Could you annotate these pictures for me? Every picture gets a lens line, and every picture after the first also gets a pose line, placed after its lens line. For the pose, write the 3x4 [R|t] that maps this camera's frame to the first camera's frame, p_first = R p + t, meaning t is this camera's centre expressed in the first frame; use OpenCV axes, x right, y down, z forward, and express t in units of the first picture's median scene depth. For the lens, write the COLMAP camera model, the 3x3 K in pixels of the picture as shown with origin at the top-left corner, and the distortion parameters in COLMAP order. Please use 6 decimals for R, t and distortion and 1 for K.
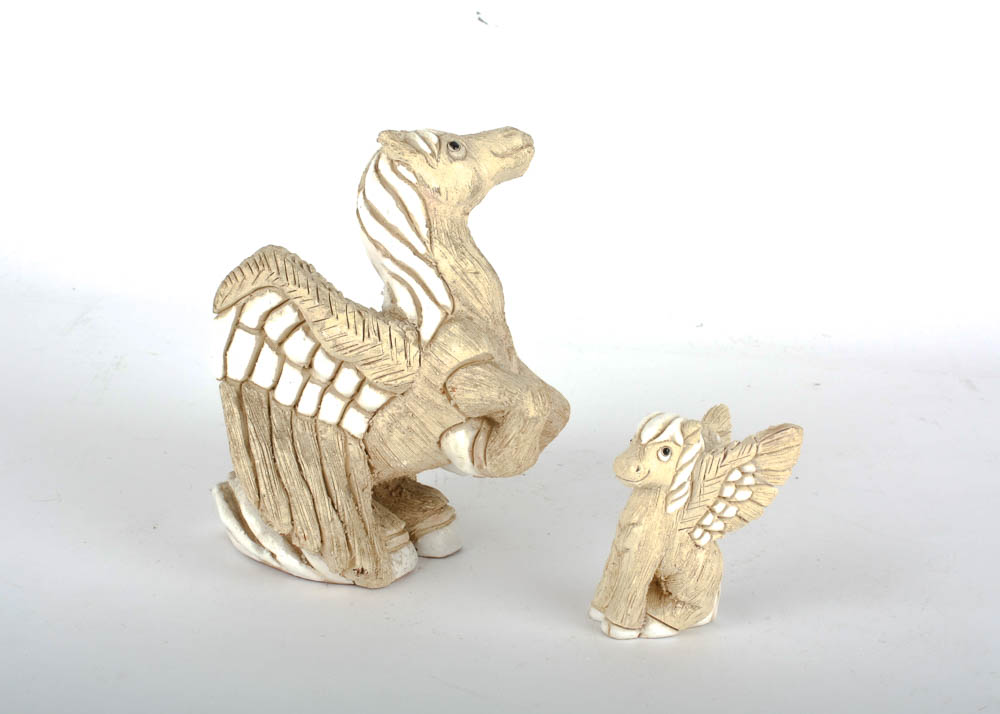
lens RADIAL K [[1887.4, 0, 502.2], [0, 1887.4, 357.6], [0, 0, 1]] dist [-0.004447, 0.000000]
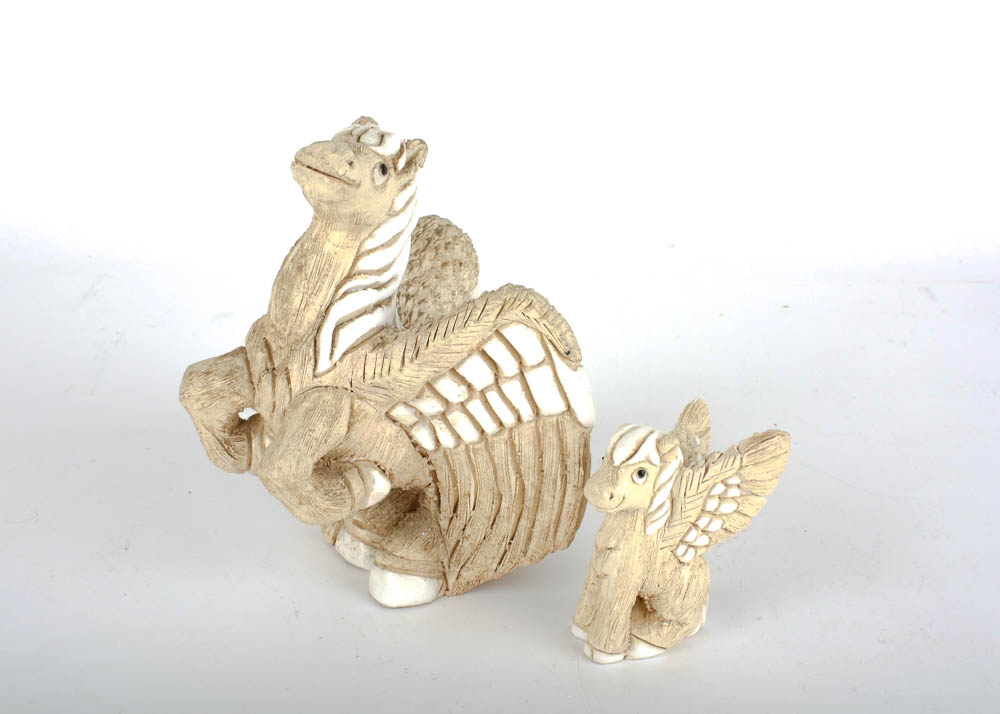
lens RADIAL K [[1377.1, 0, 496.0], [0, 1377.1, 361.0], [0, 0, 1]] dist [-0.065441, 0.000000]
pose [[0.997131, -0.068847, -0.031475, 0.040693], [0.072203, 0.989878, 0.122183, -0.088001], [0.022744, -0.124105, 0.992008, 0.341068]]
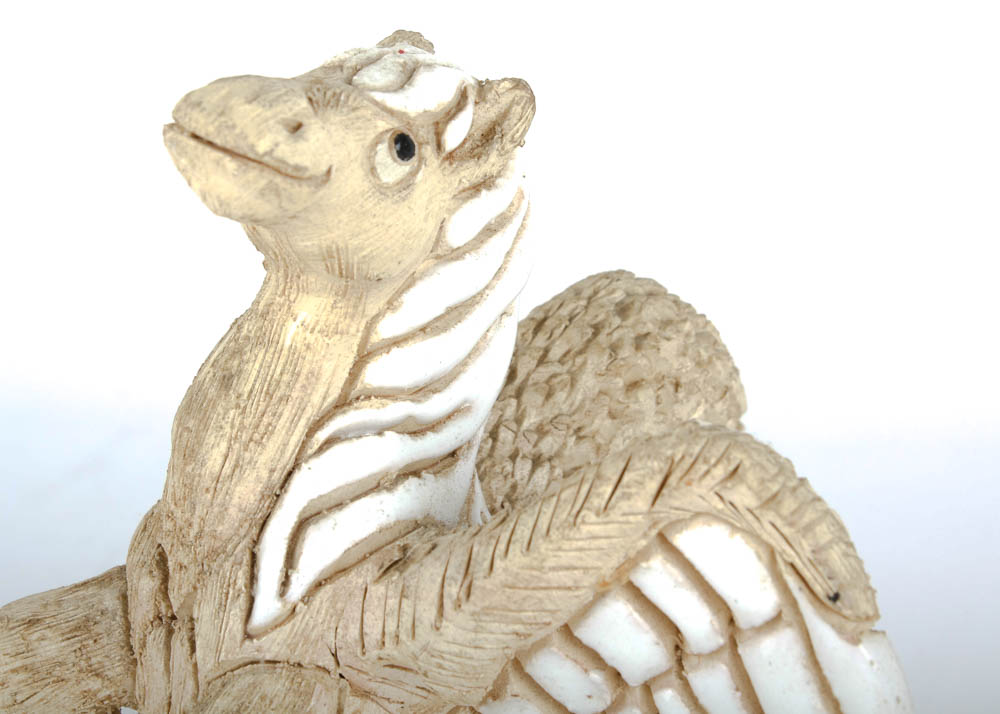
lens RADIAL K [[2798.1, 0, 499.3], [0, 2798.1, 356.2], [0, 0, 1]] dist [0.068785, 0.000000]
pose [[0.949854, -0.067240, -0.305380, 0.161220], [0.069116, 0.997598, -0.004678, -0.055906], [0.304961, -0.016663, 0.952219, 0.472772]]
